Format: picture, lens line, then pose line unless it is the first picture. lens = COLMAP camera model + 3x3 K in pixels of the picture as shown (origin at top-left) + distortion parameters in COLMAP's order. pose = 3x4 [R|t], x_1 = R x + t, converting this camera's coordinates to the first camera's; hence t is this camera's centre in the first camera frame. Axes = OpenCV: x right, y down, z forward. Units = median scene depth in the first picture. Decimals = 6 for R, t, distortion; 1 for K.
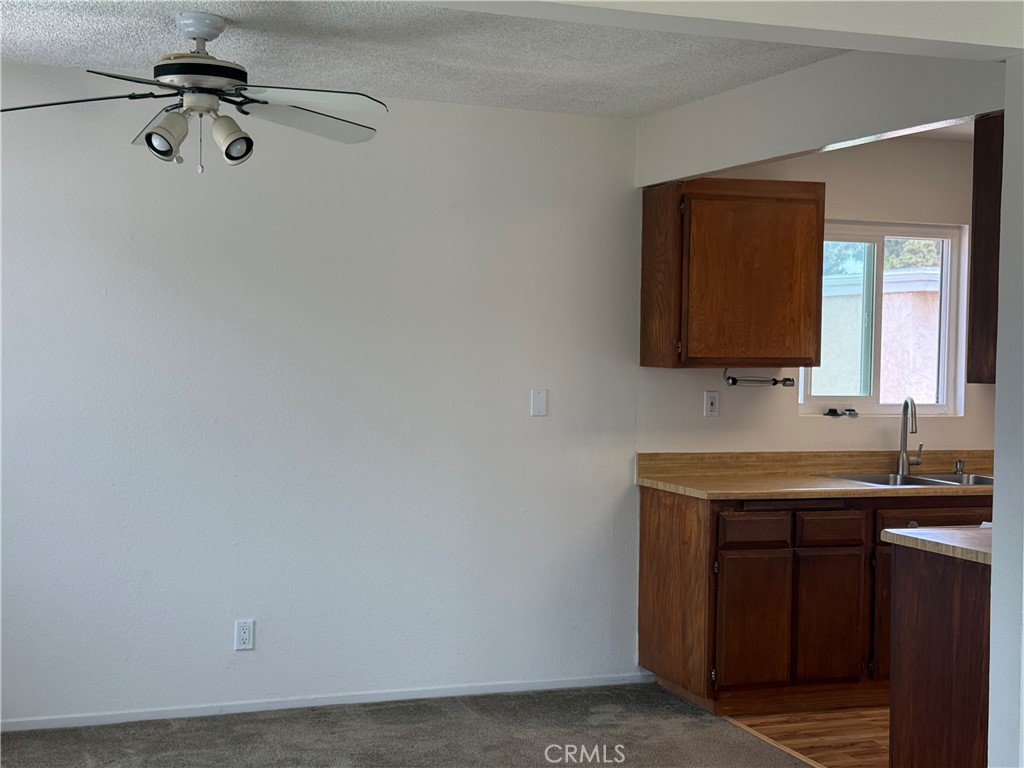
lens RADIAL K [[1424.4, 0, 517.2], [0, 1424.4, 384.5], [0, 0, 1]] dist [0.130980, -0.035152]
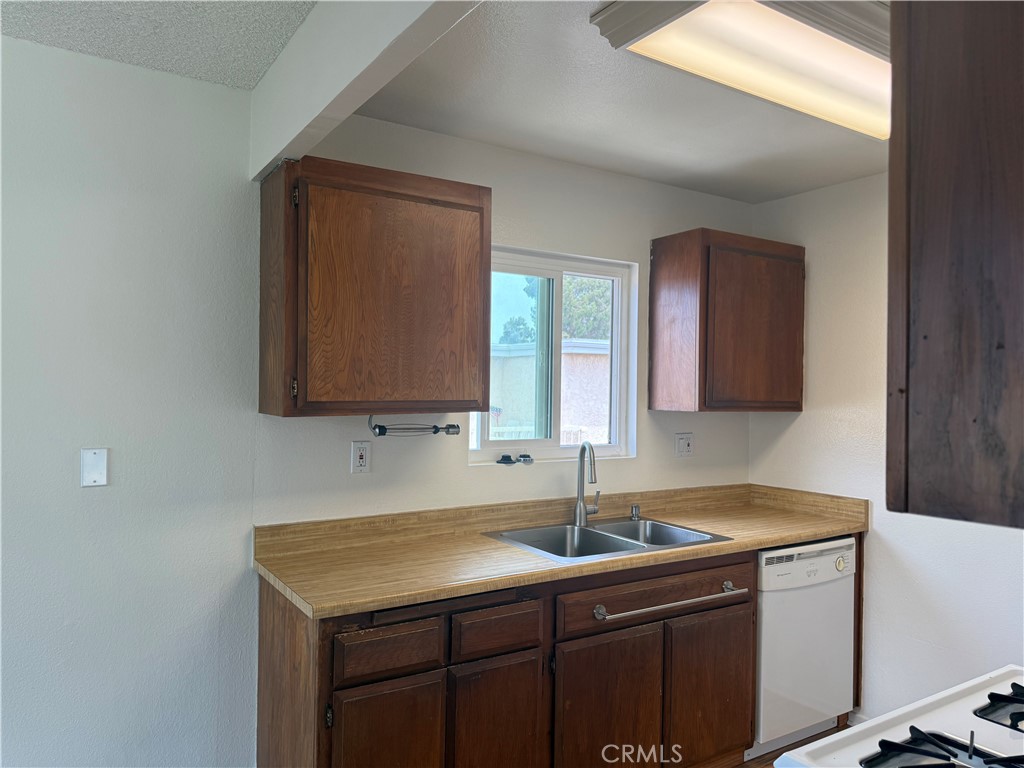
lens RADIAL K [[719.3, 0, 509.7], [0, 719.3, 388.3], [0, 0, 1]] dist [0.096326, -0.129781]
pose [[0.980085, -0.004325, 0.198533, 0.142552], [0.009216, 0.999676, -0.023719, -0.015674], [-0.198366, 0.025077, 0.979807, 0.596354]]
